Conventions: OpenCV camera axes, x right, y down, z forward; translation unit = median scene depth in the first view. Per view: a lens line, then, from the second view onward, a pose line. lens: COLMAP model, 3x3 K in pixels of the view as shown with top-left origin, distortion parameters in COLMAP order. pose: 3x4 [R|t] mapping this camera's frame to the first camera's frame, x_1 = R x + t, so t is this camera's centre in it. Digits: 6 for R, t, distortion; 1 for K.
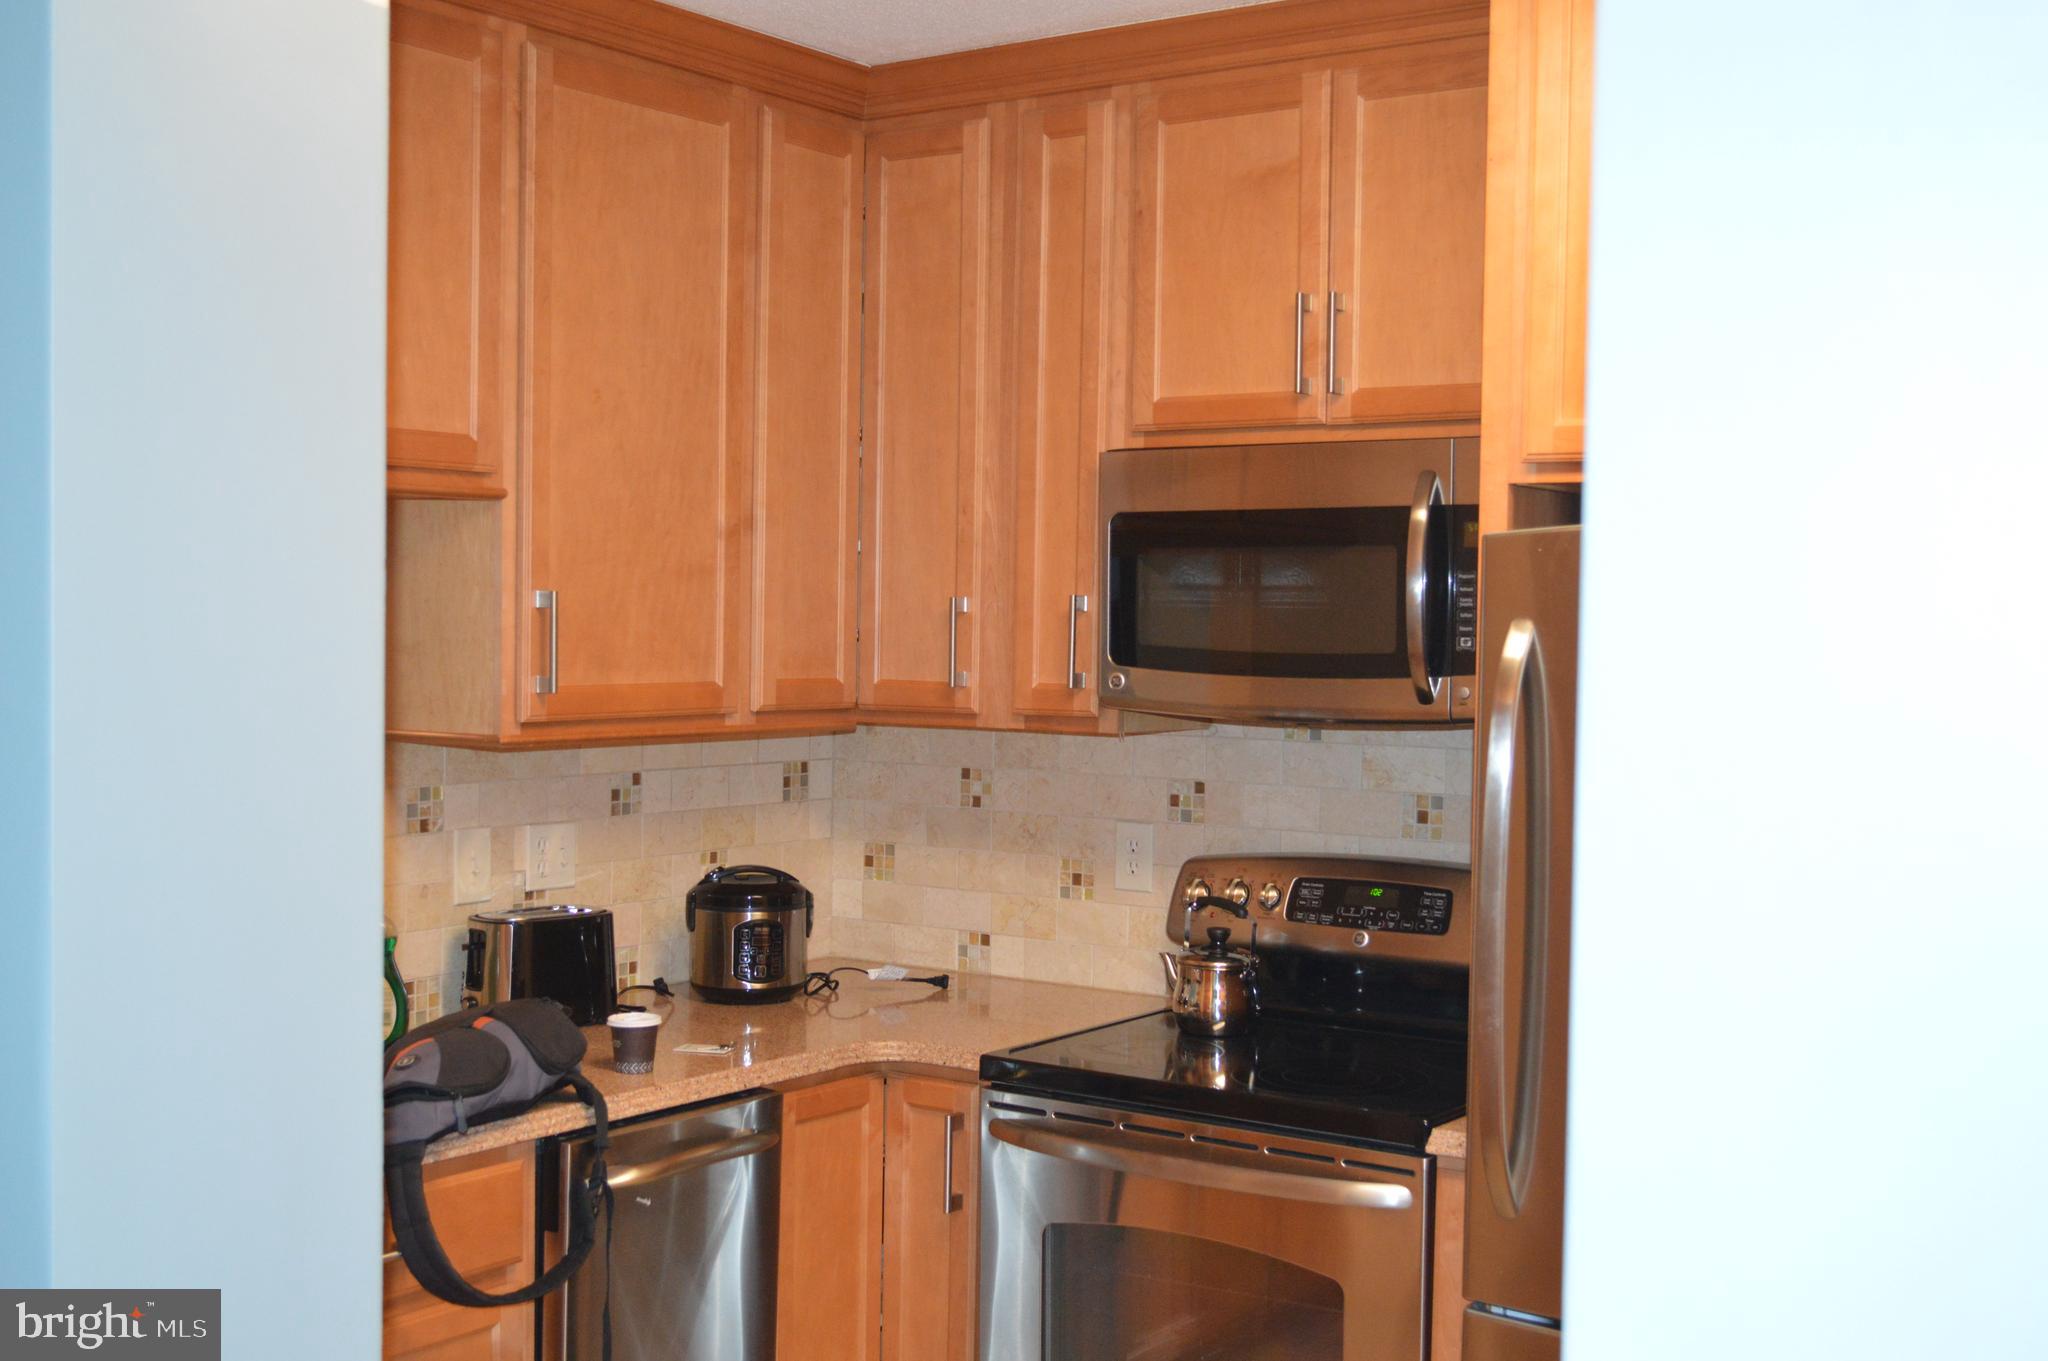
lens RADIAL K [[2341.0, 0, 1023.7], [0, 2341.0, 677.8], [0, 0, 1]] dist [-0.020834, 0.000000]
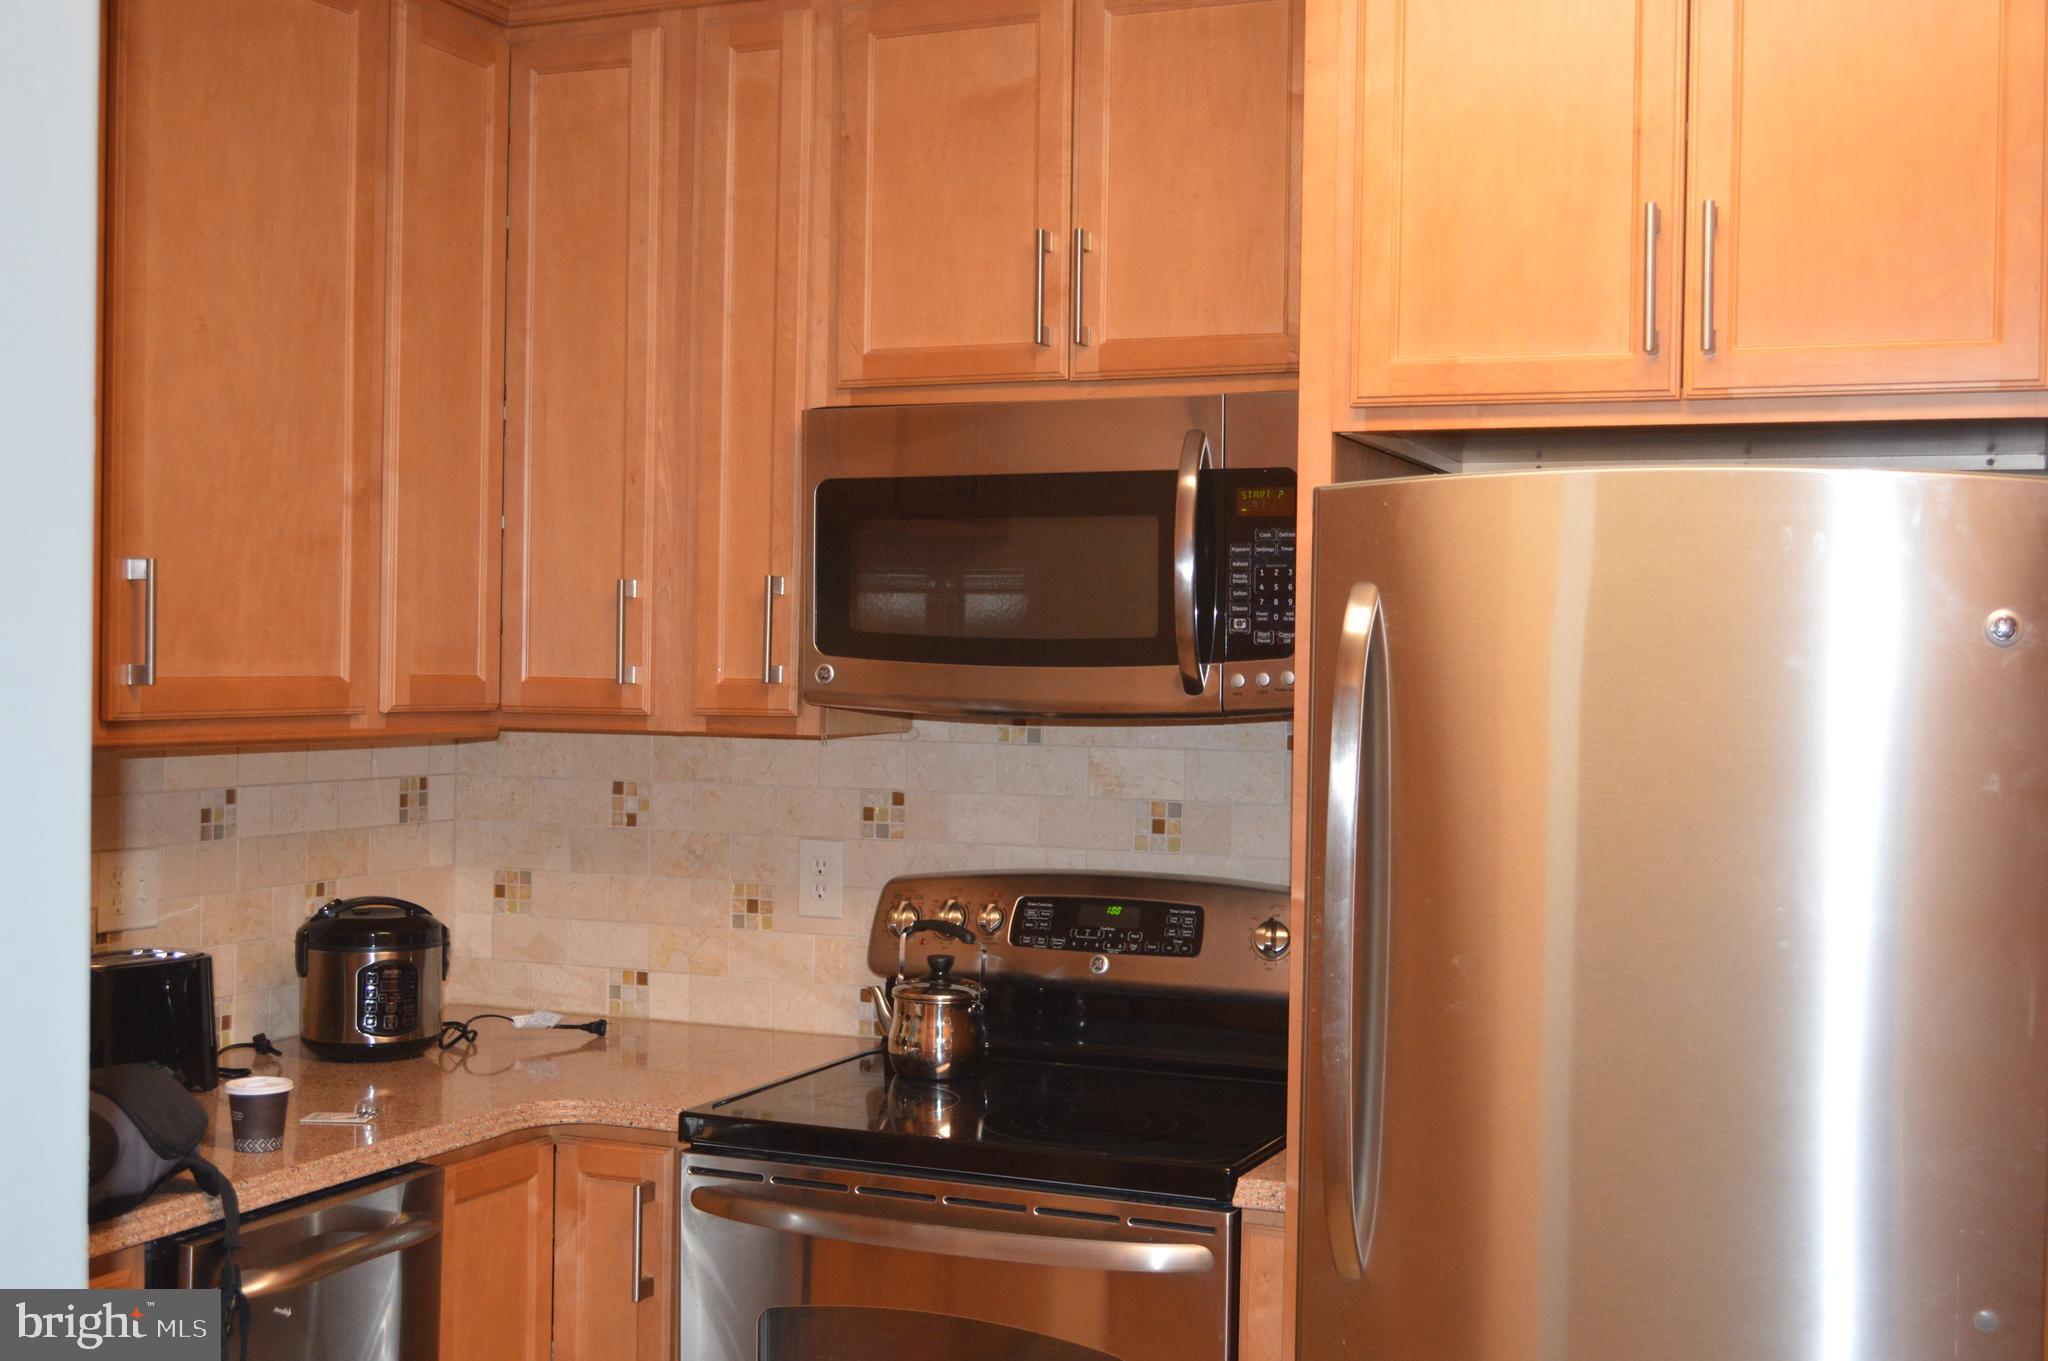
lens RADIAL K [[2341.0, 0, 1024.7], [0, 2341.0, 682.4], [0, 0, 1]] dist [-0.020834, 0.000000]
pose [[0.978070, -0.001346, 0.208271, -0.066757], [0.004478, 0.999884, -0.014567, 0.017304], [-0.208228, 0.015180, 0.977963, 0.133897]]
